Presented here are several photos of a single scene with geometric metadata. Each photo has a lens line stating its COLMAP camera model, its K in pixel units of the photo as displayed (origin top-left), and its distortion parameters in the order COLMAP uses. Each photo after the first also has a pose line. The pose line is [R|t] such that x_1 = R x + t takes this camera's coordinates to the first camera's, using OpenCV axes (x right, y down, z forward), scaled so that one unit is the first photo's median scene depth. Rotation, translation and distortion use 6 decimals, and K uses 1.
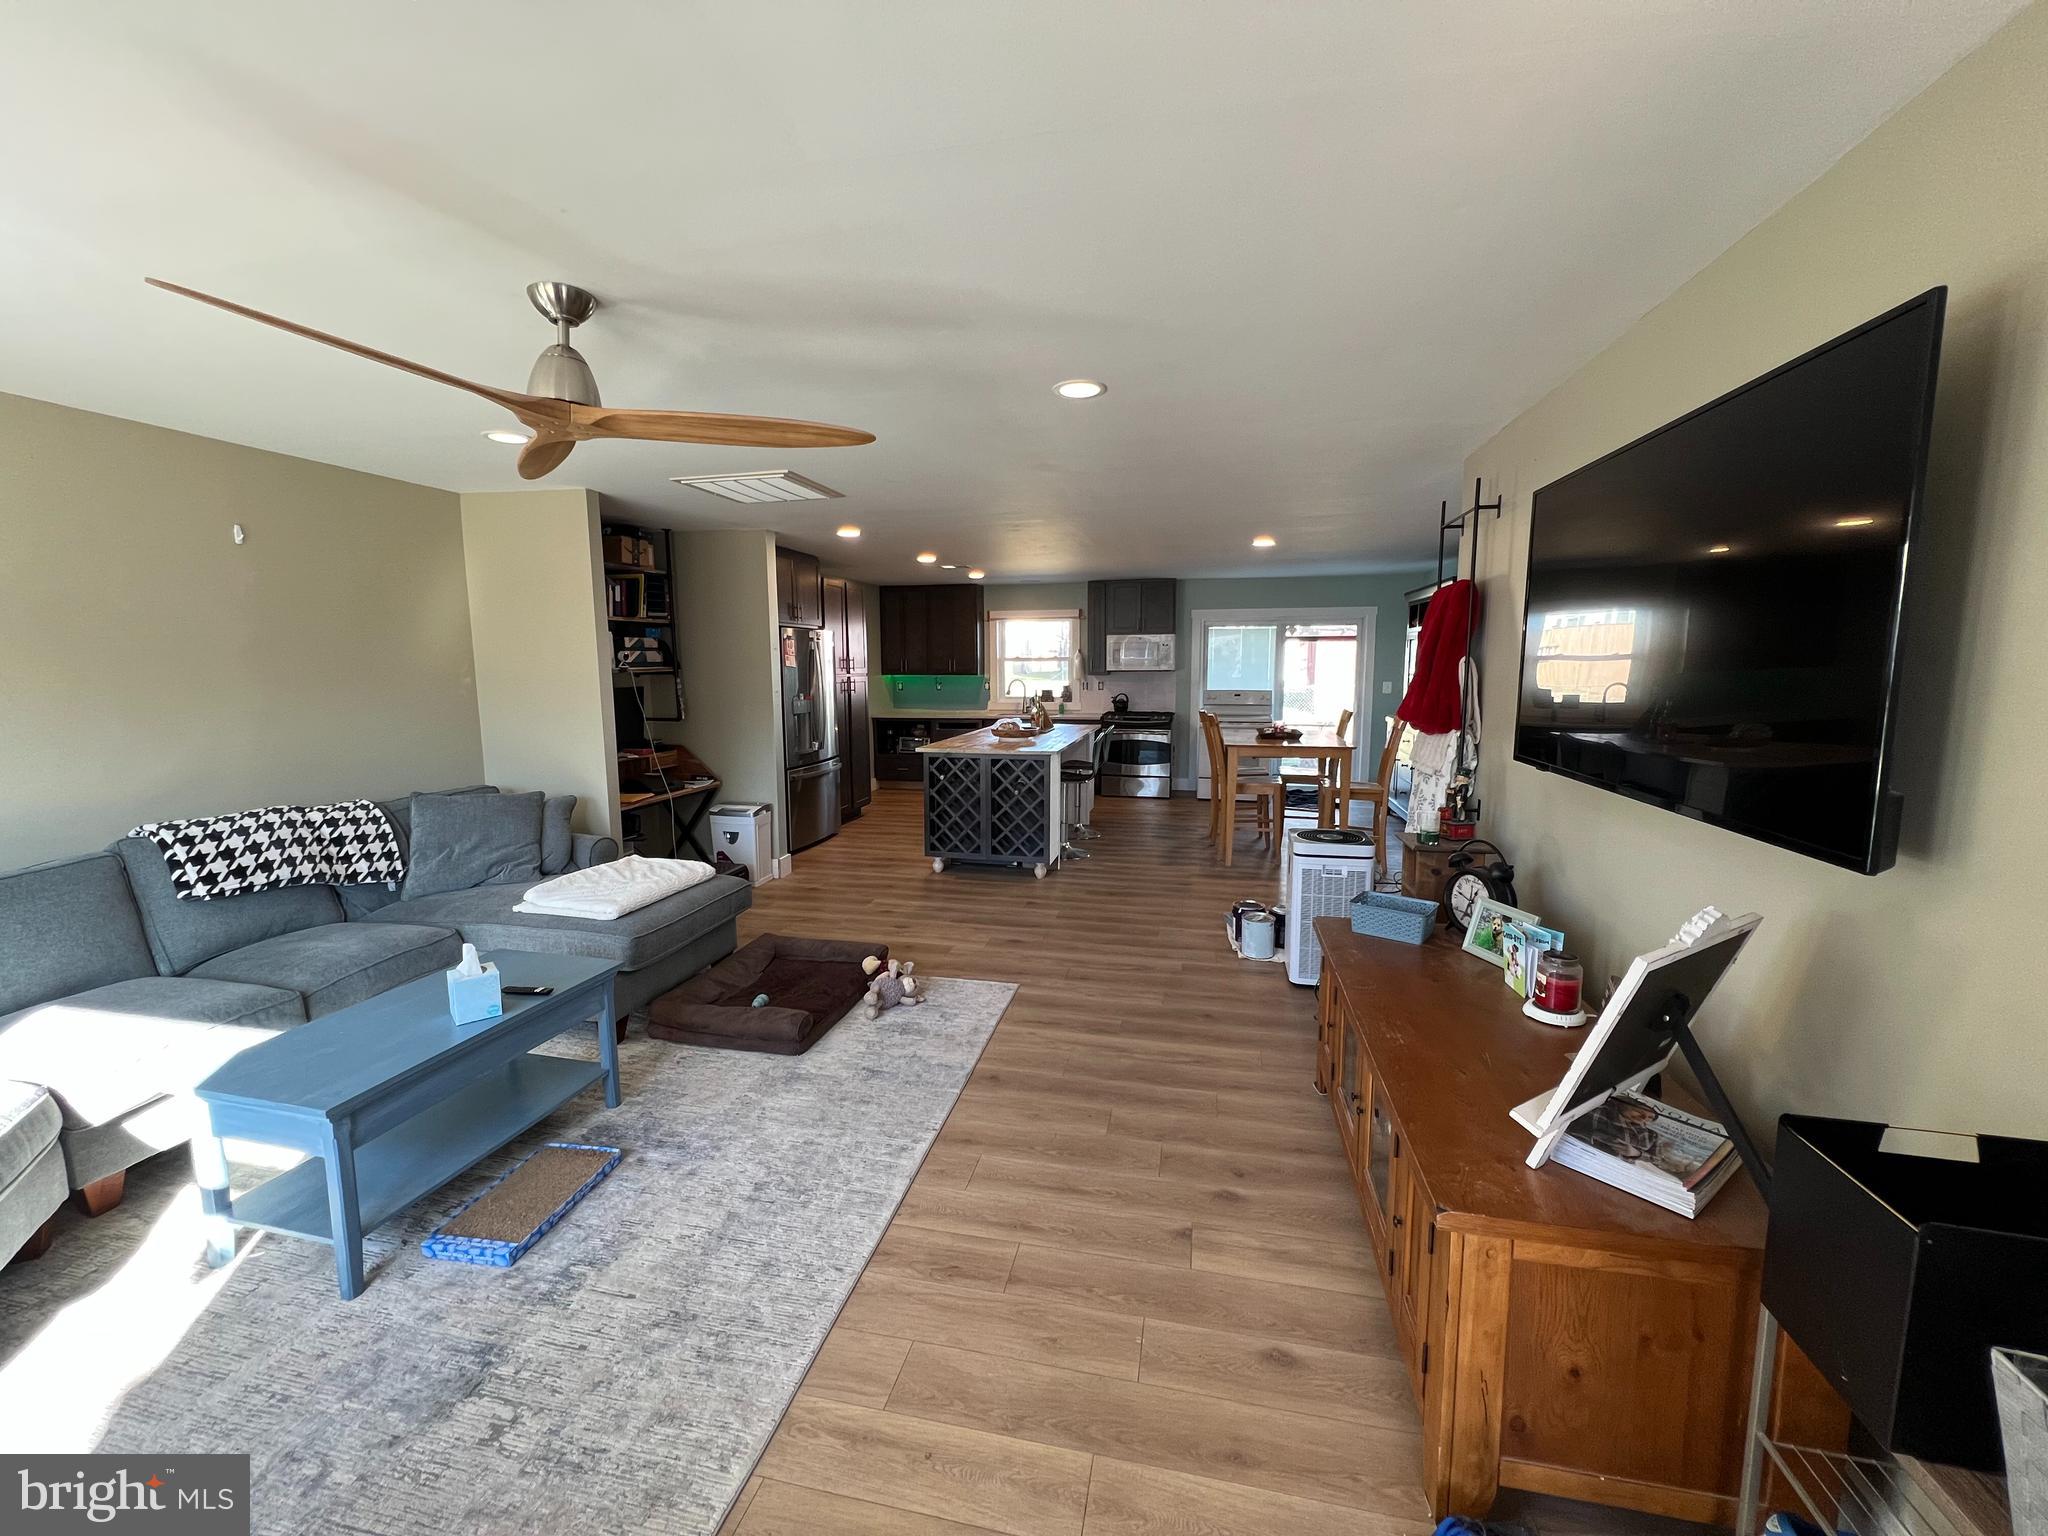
lens RADIAL K [[822.2, 0, 1022.5], [0, 822.2, 762.5], [0, 0, 1]] dist [0.002926, -0.000738]
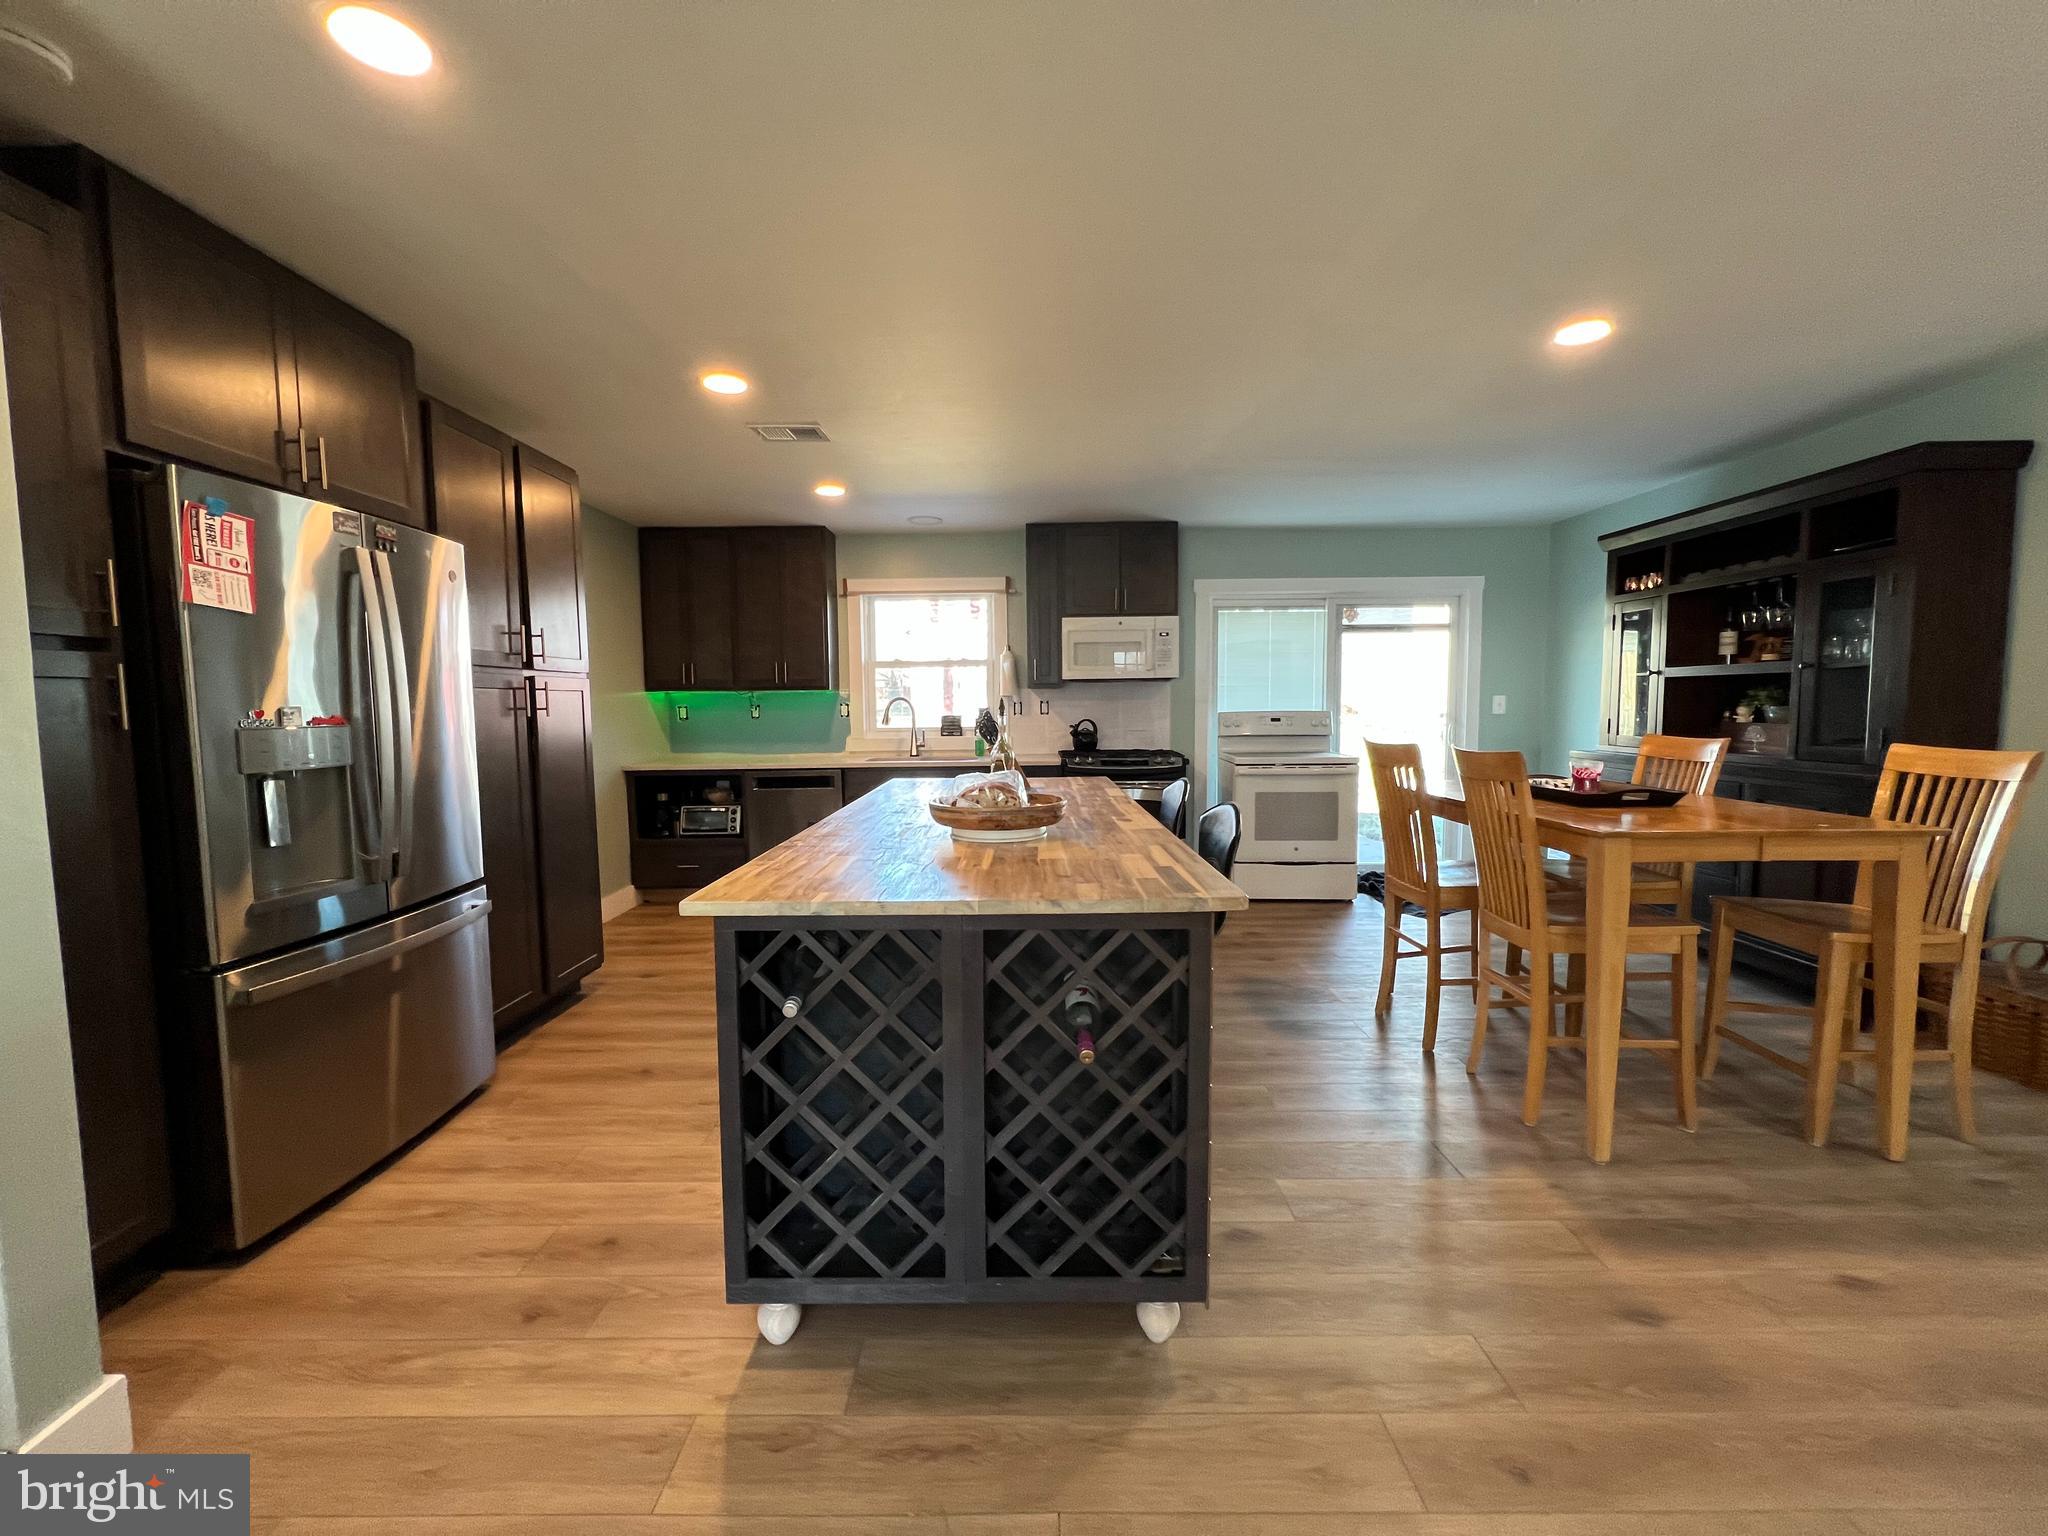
lens RADIAL K [[822.2, 0, 1019.4], [0, 822.2, 763.3], [0, 0, 1]] dist [0.002926, -0.000738]
pose [[0.976564, -0.021417, 0.214160, -0.089619], [0.032052, 0.998413, -0.046313, -0.049421], [-0.212828, 0.052092, 0.975700, 0.796733]]
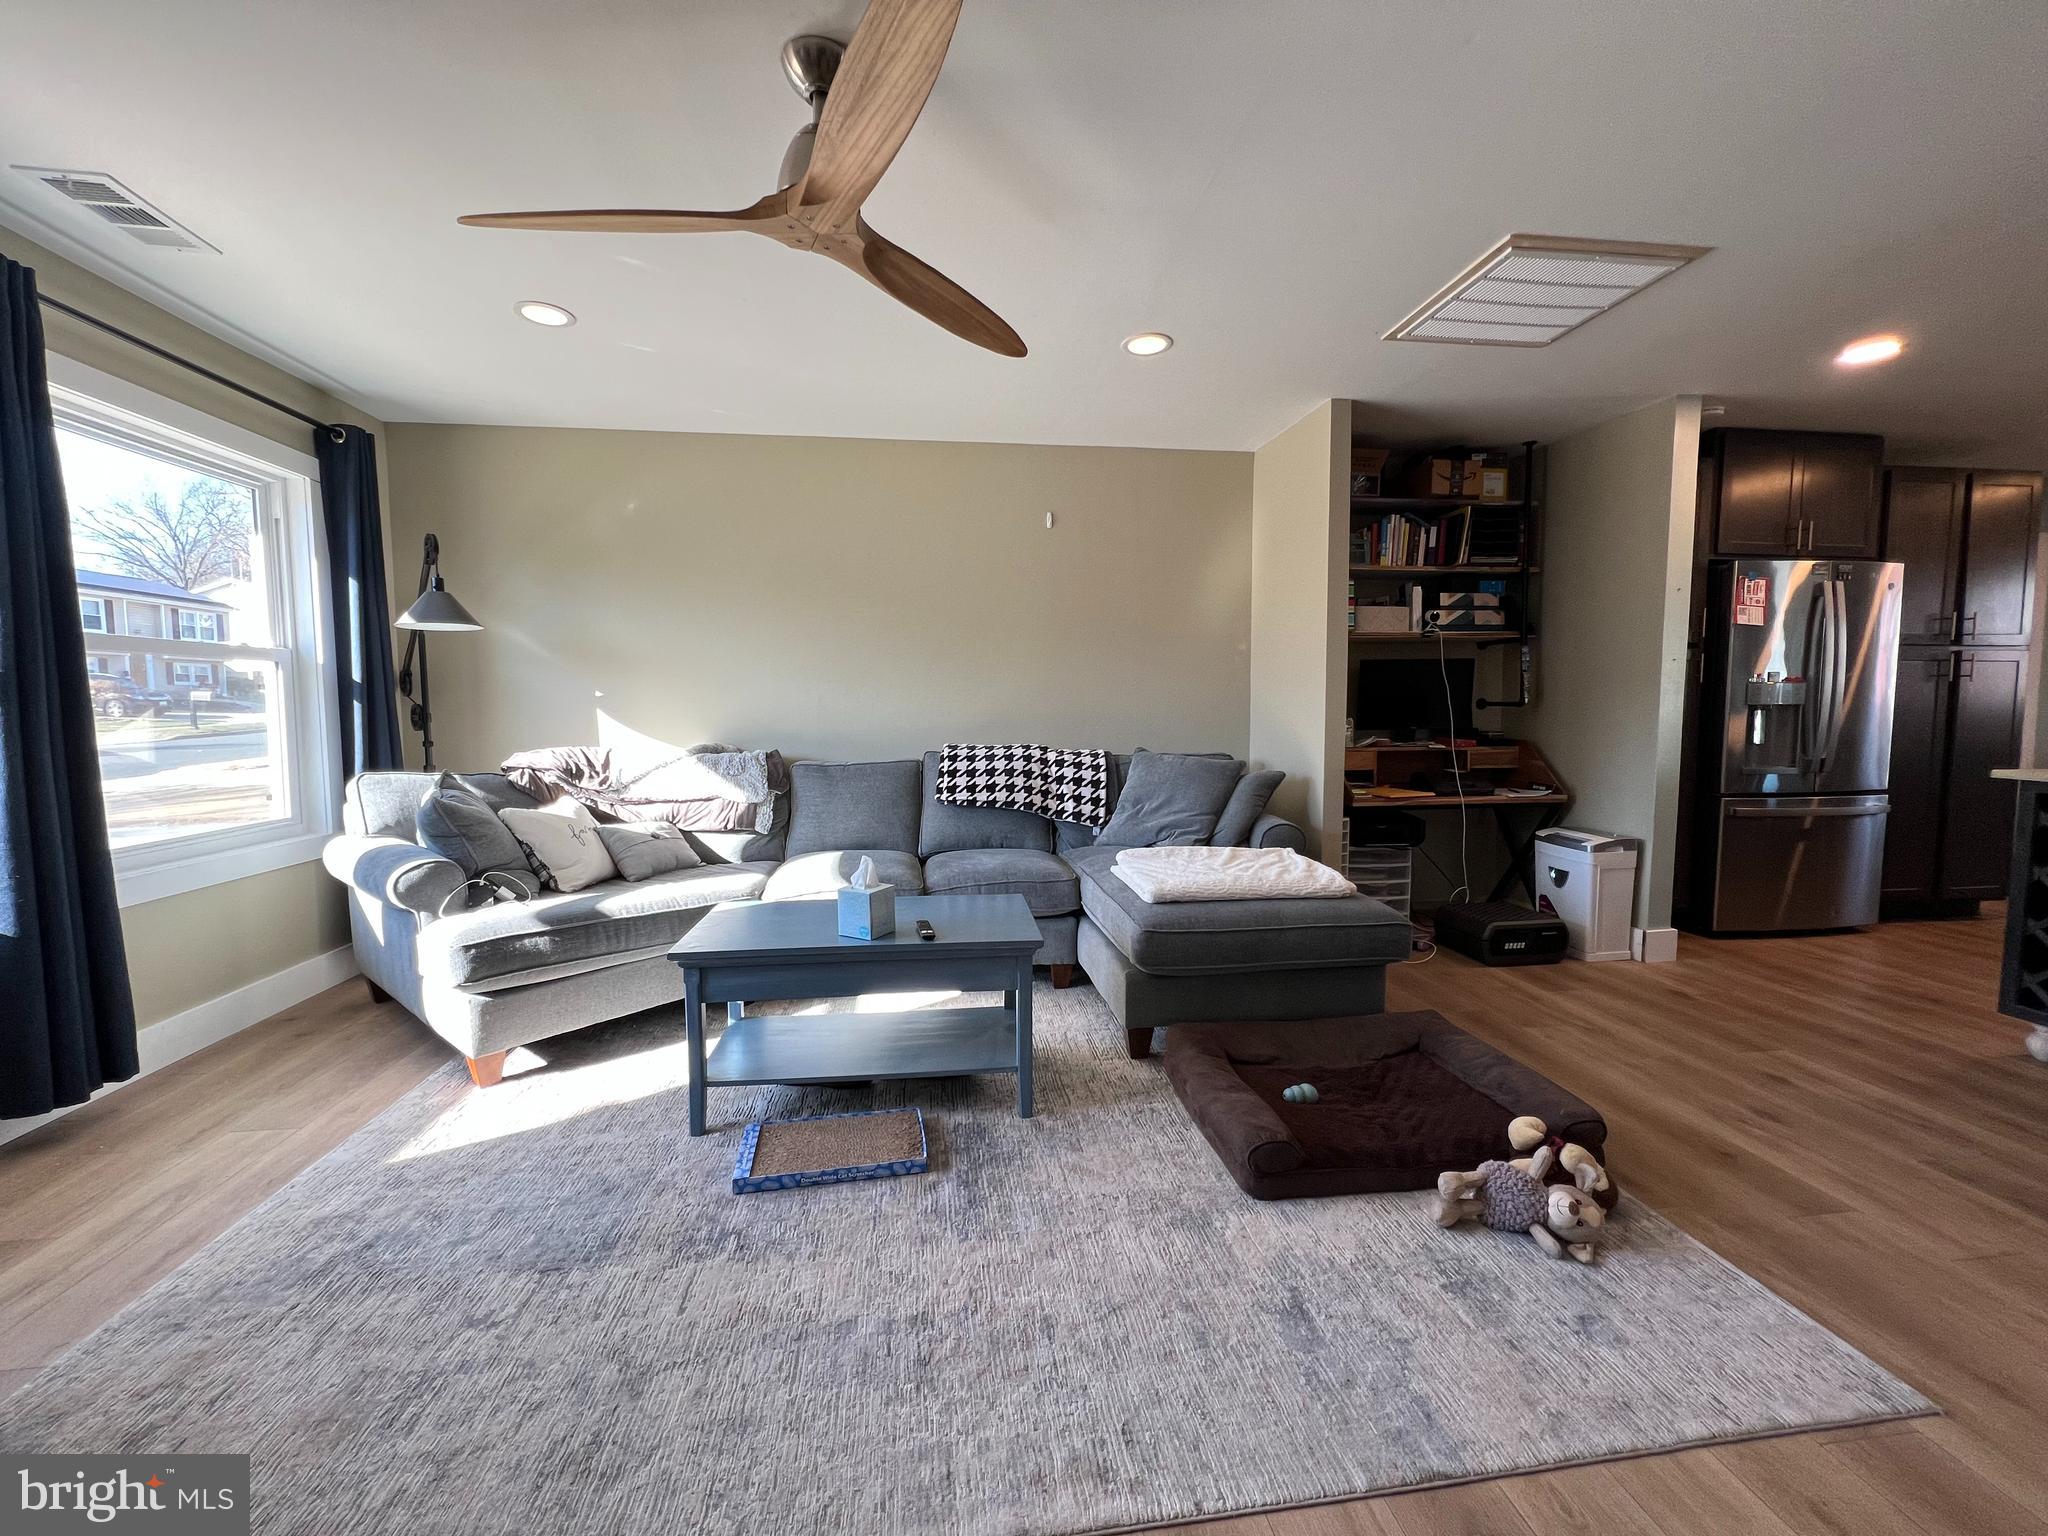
lens RADIAL K [[822.2, 0, 1015.3], [0, 822.2, 761.7], [0, 0, 1]] dist [0.002926, -0.000738]
pose [[0.343780, 0.075355, -0.936022, 0.122741], [-0.112733, 0.992878, 0.038528, 0.022714], [0.932259, 0.092275, 0.349826, 0.361717]]
